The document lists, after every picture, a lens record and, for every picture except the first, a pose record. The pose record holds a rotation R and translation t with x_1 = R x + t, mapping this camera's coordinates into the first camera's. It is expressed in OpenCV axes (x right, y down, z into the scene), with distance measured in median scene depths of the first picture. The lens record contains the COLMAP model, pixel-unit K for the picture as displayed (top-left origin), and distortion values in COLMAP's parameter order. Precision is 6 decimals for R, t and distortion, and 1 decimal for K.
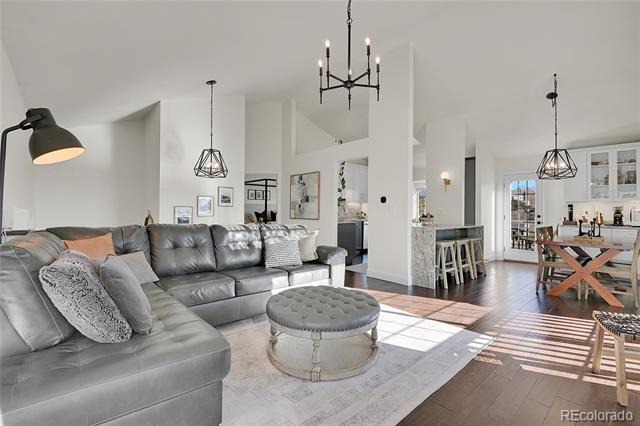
lens RADIAL K [[282.0, 0, 319.6], [0, 282.0, 210.2], [0, 0, 1]] dist [-0.016115, -0.013239]
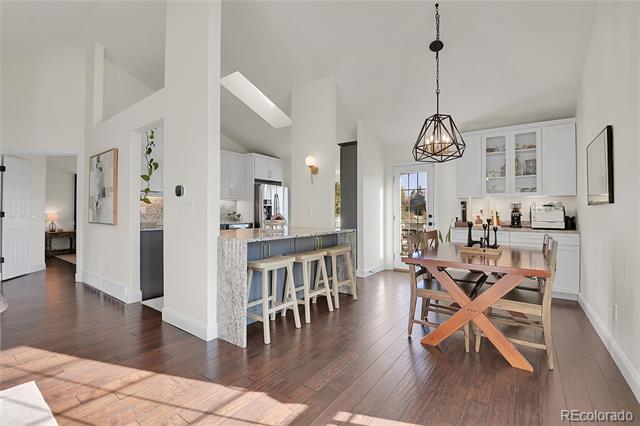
lens RADIAL K [[282.0, 0, 319.6], [0, 282.0, 210.2], [0, 0, 1]] dist [-0.016115, -0.013239]
pose [[0.972066, -0.004764, 0.234658, 0.325000], [0.005553, 0.999981, -0.002703, 0.005731], [-0.234641, 0.003931, 0.972074, 0.317495]]
